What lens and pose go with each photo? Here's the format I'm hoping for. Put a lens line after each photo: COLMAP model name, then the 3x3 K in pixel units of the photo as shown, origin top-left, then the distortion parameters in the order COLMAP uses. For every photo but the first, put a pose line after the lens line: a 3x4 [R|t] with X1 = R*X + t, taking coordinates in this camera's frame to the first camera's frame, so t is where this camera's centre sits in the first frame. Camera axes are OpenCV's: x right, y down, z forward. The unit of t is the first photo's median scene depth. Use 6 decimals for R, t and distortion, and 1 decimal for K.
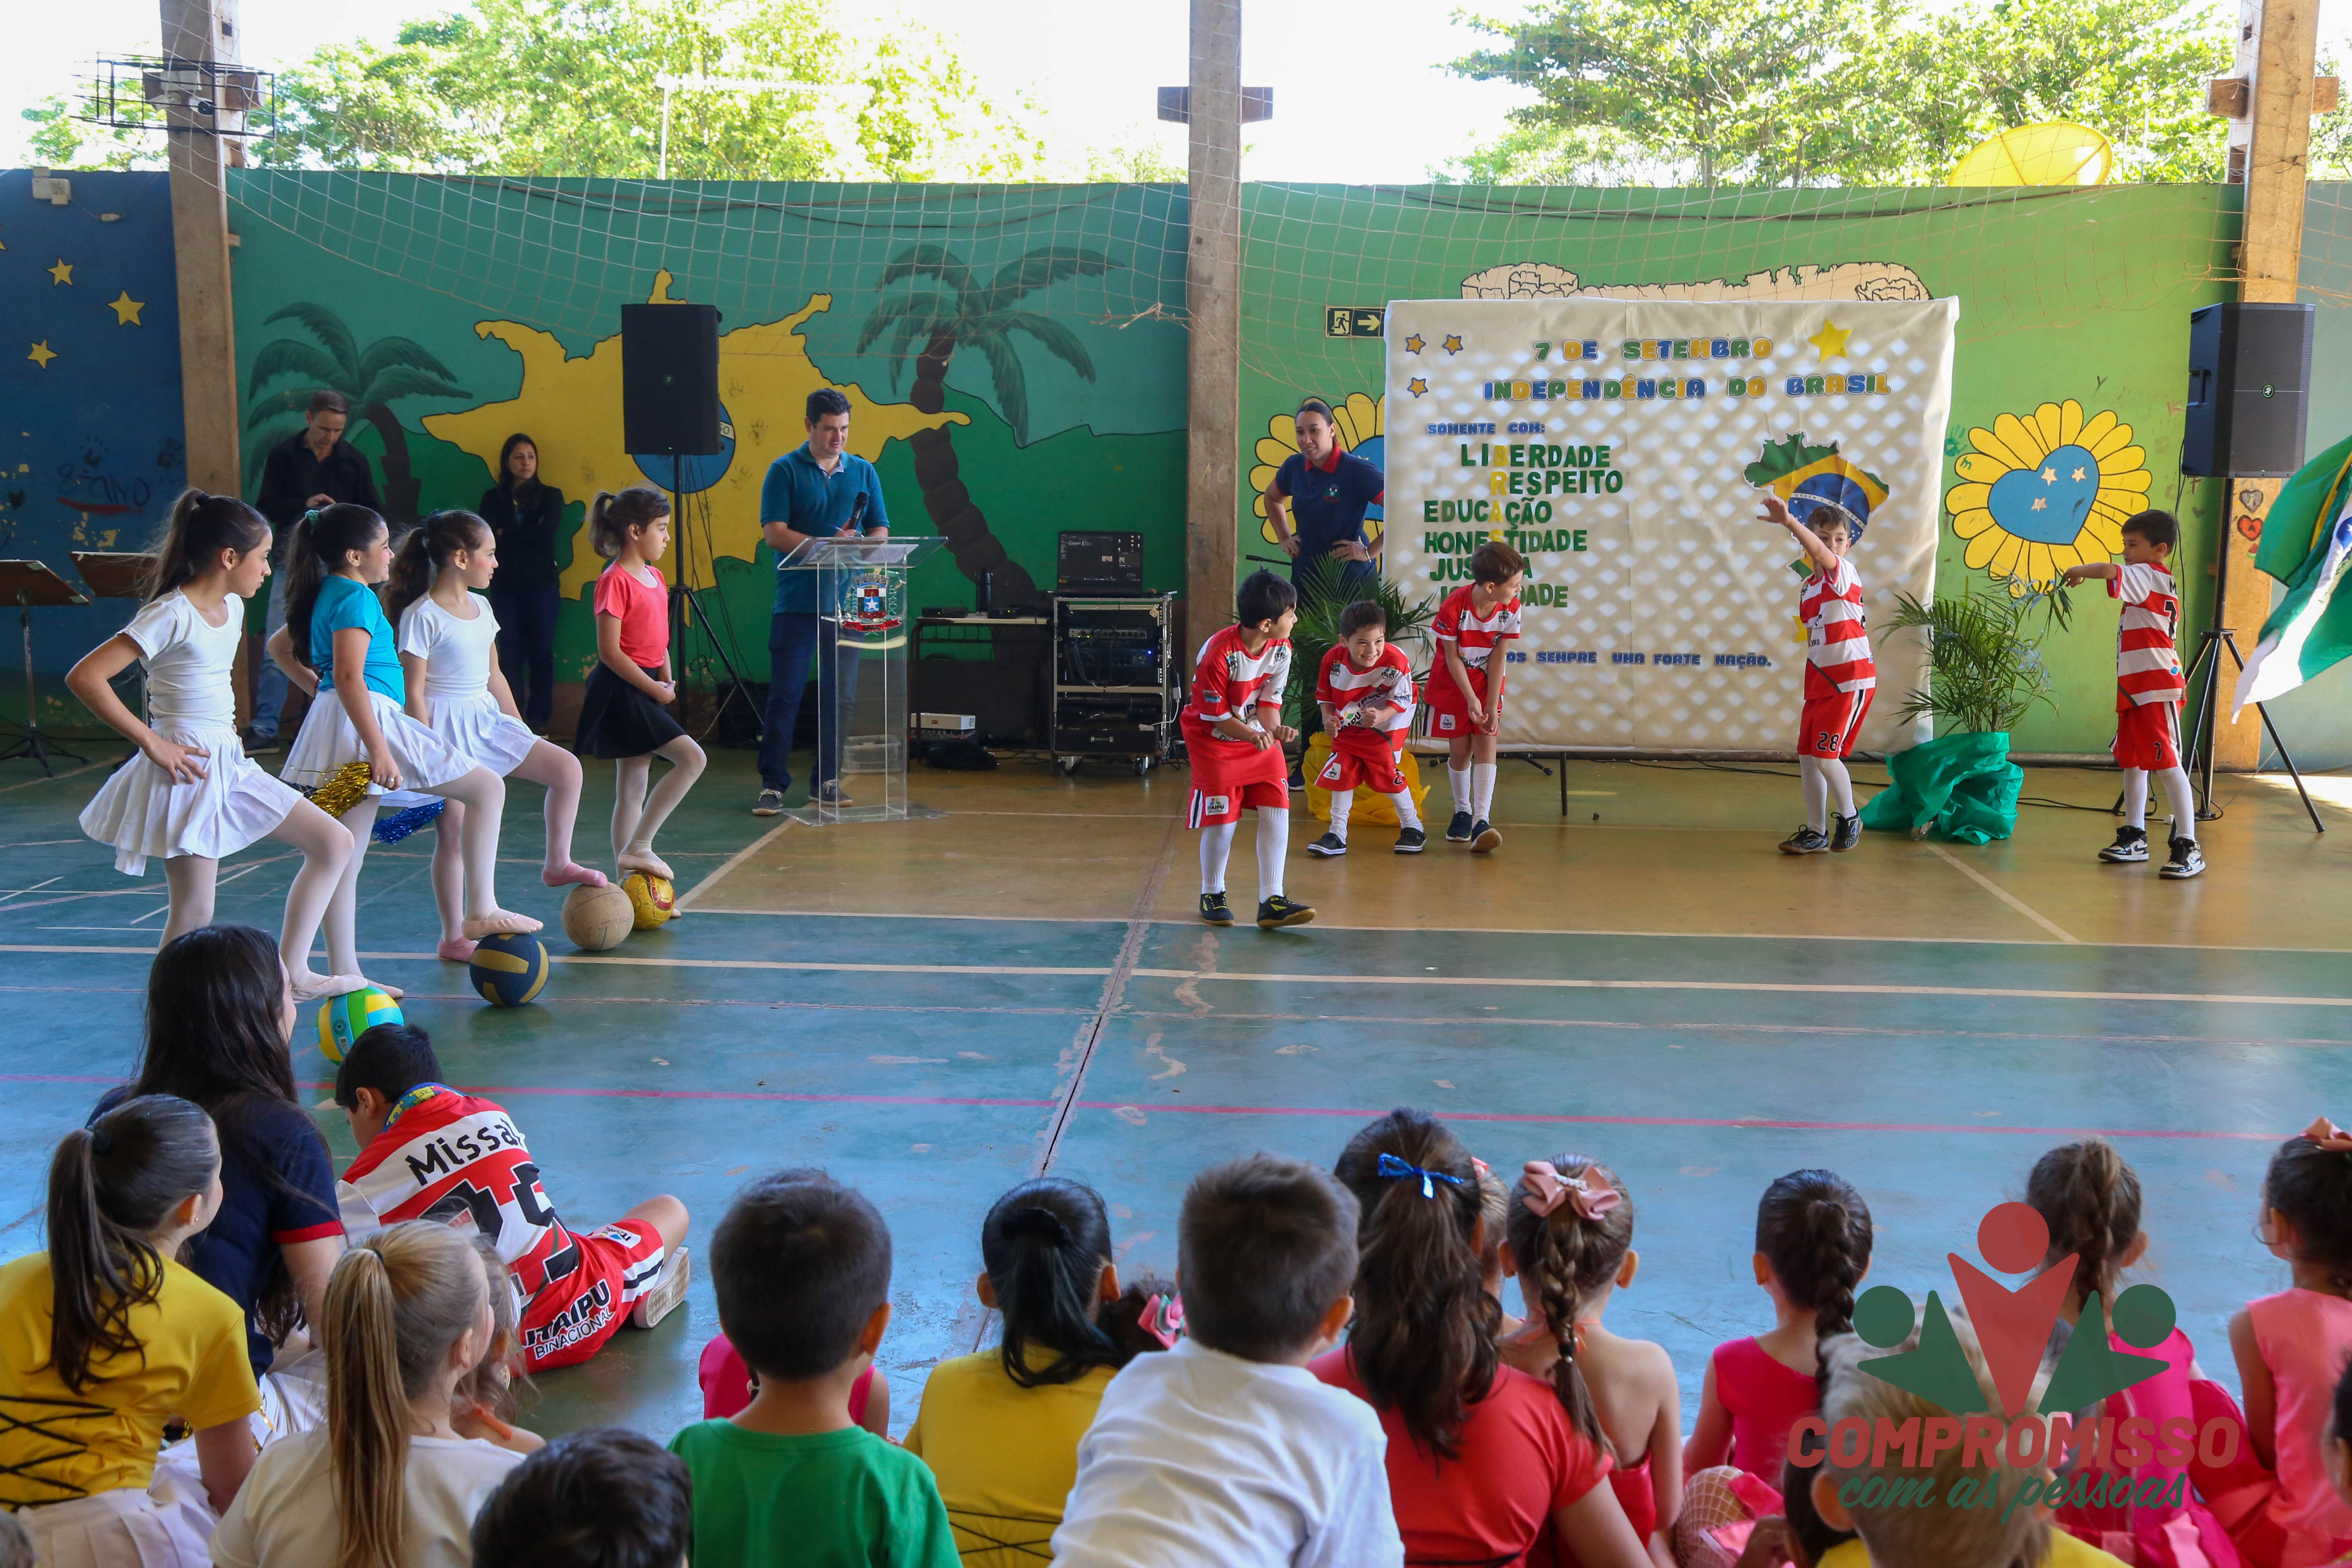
lens RADIAL K [[2572.0, 0, 1183.7], [0, 2572.0, 795.7], [0, 0, 1]] dist [0.038290, 0.125307]
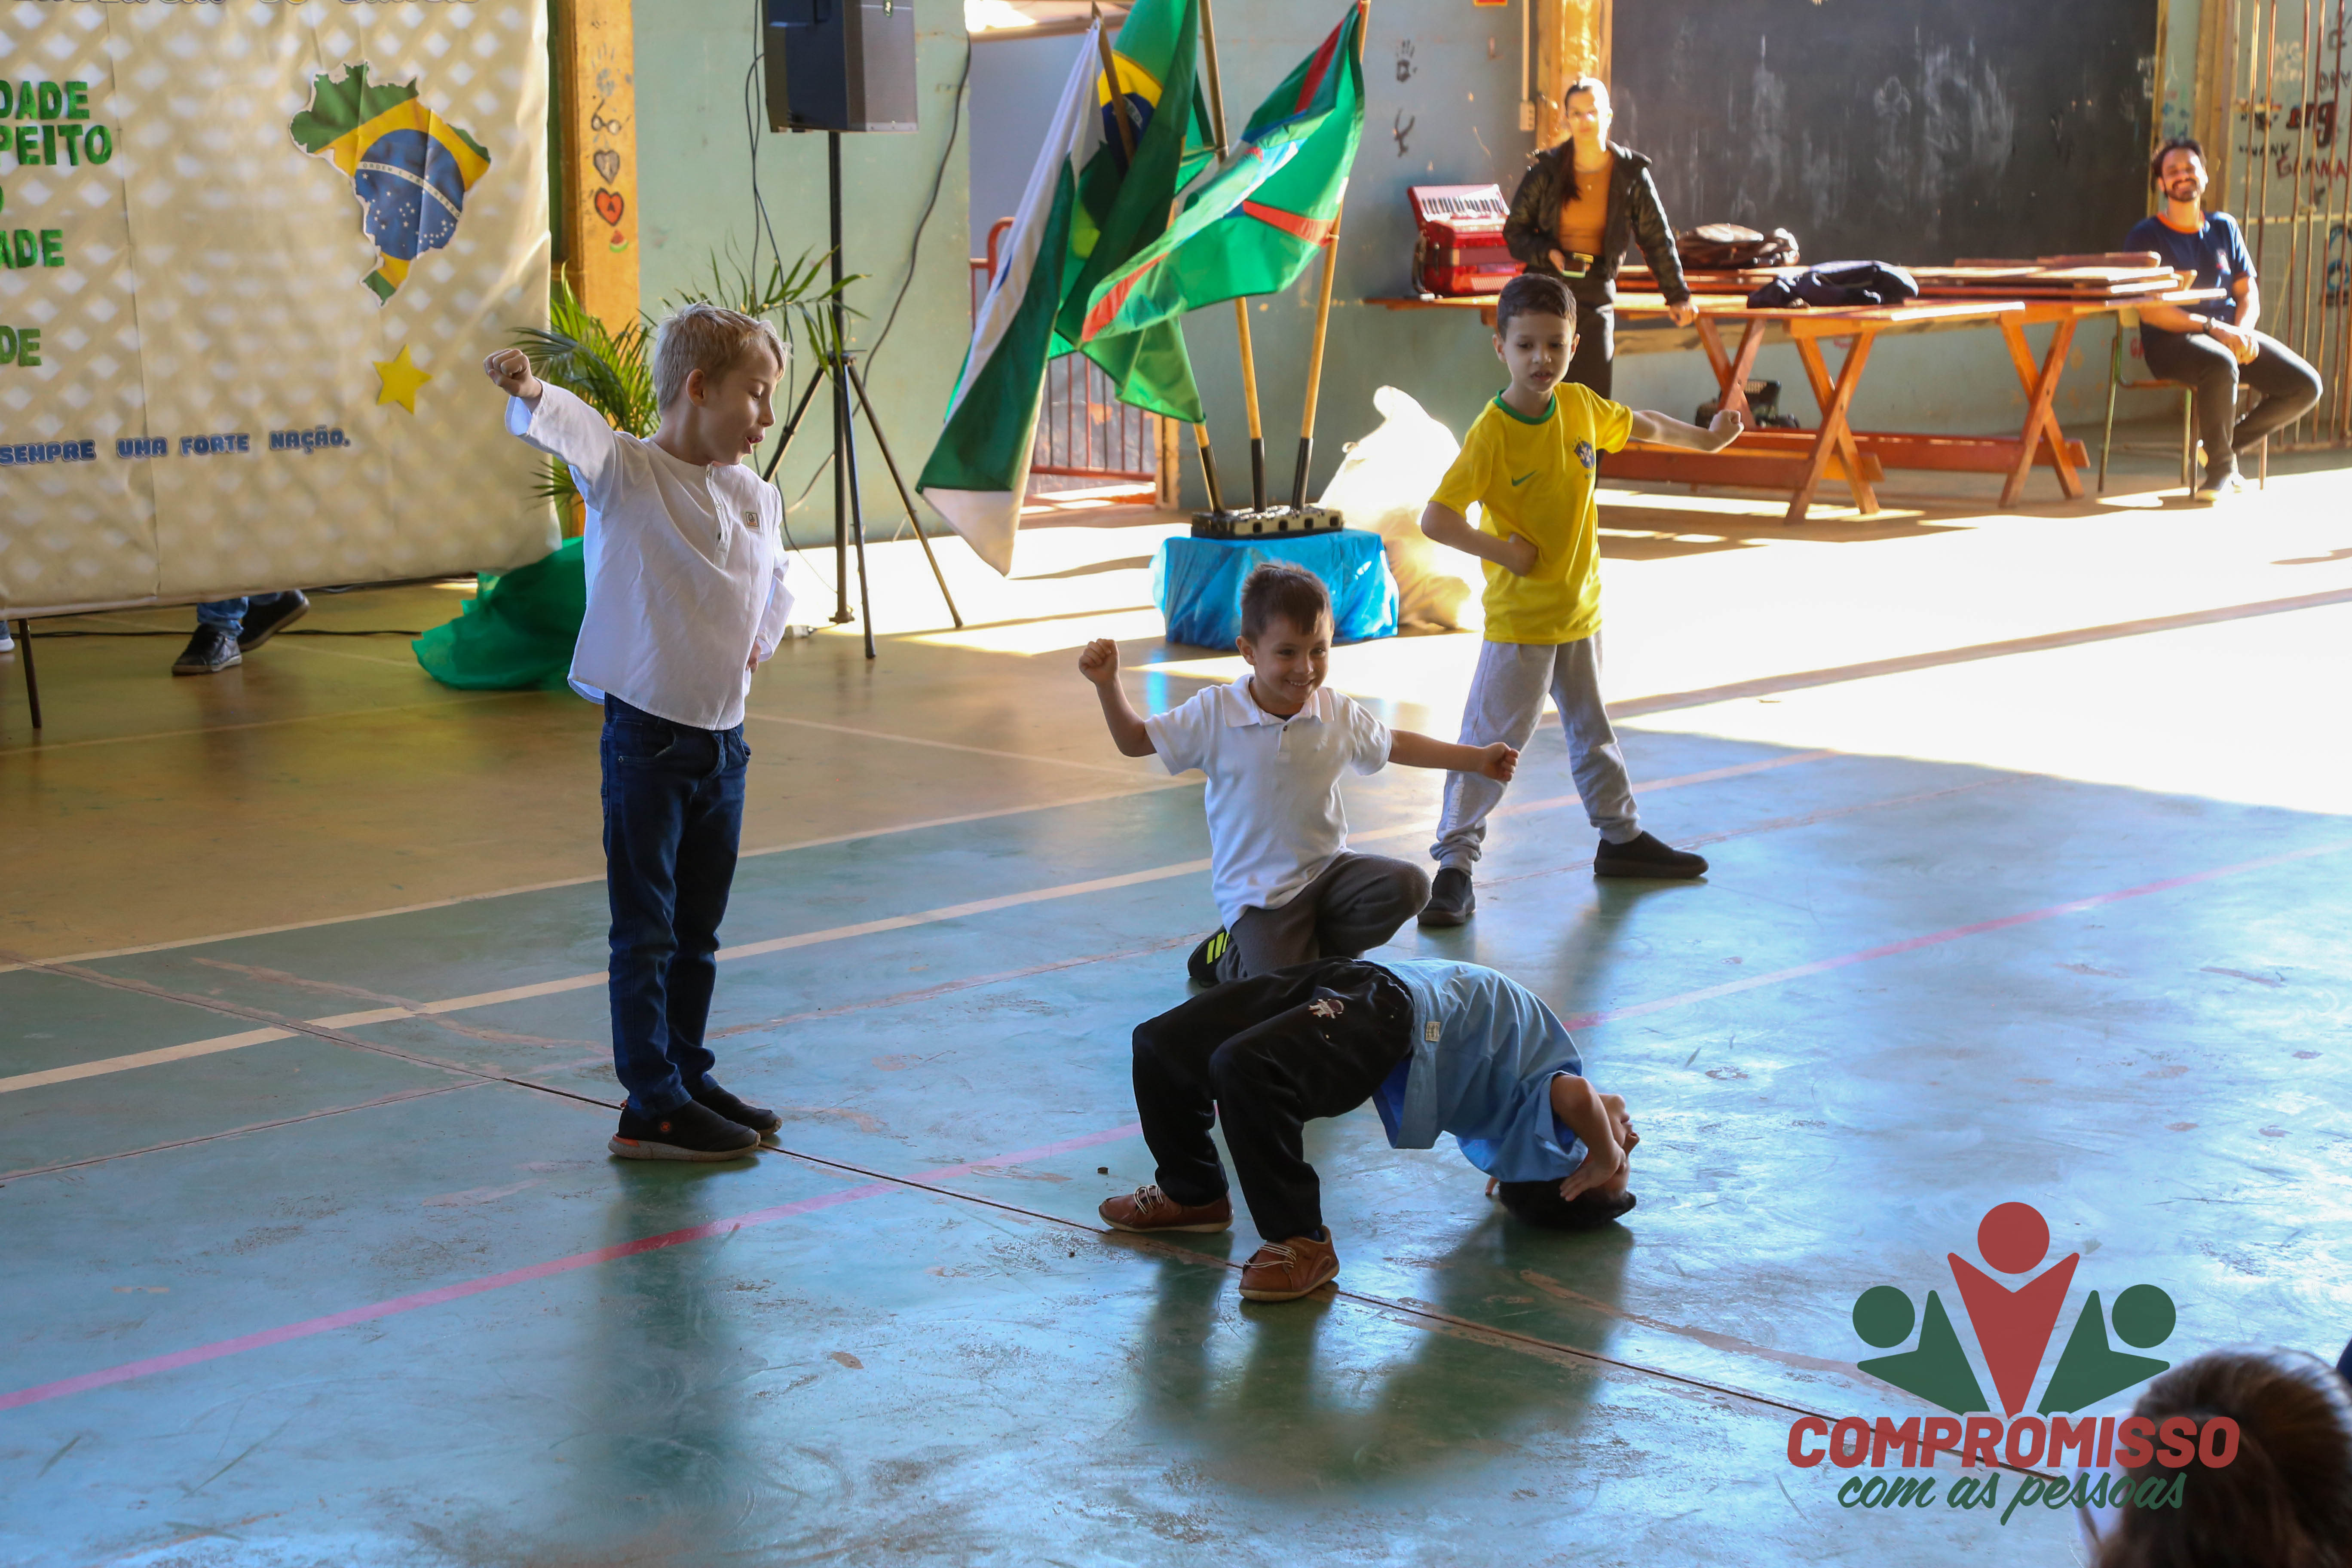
lens RADIAL K [[4416.7, 0, 1160.7], [0, 4416.7, 790.4], [0, 0, 1]] dist [0.323543, 0.091879]
pose [[0.655413, -0.129776, 0.744038, -0.454692], [0.113015, 0.990887, 0.073278, -0.024977], [-0.746767, 0.036060, 0.664107, 0.145588]]
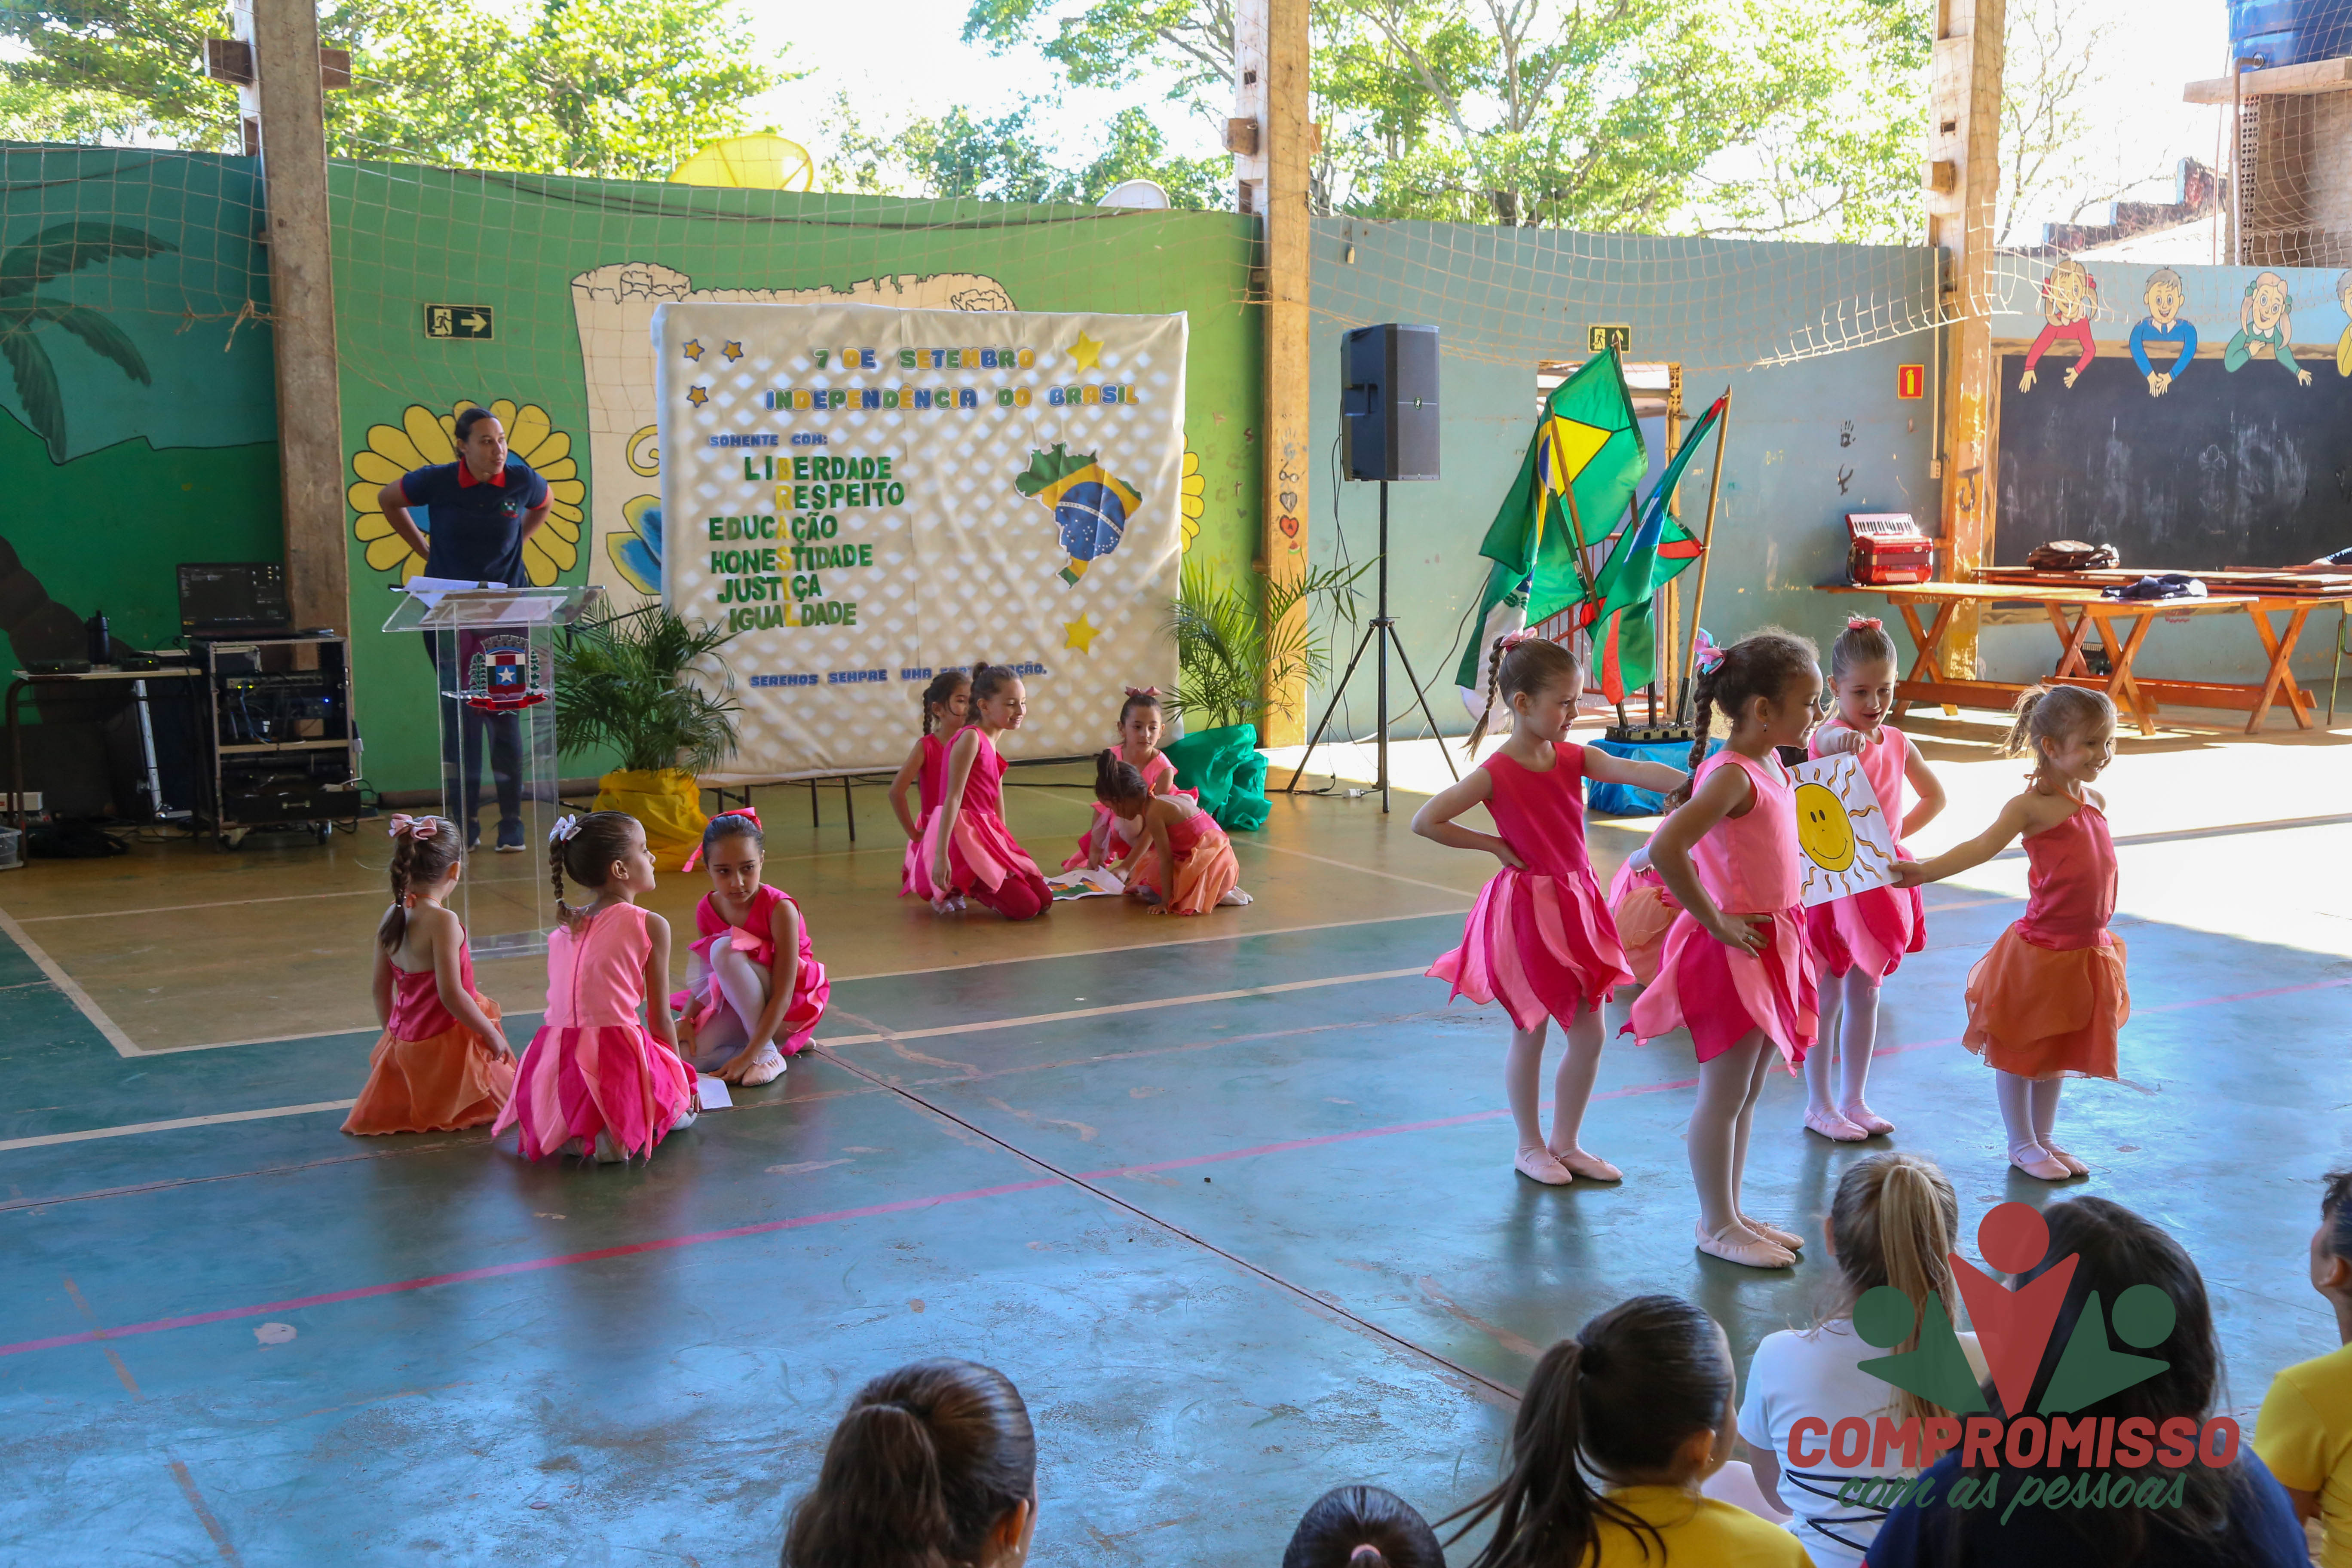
lens RADIAL K [[2667.4, 0, 1176.0], [0, 2667.4, 784.0], [0, 0, 1]] dist [0.046721, 0.193199]
pose [[0.831135, -0.081260, 0.550101, -0.307995], [0.087494, 0.996053, 0.014941, -0.018415], [-0.549144, 0.035712, 0.834964, 0.103144]]
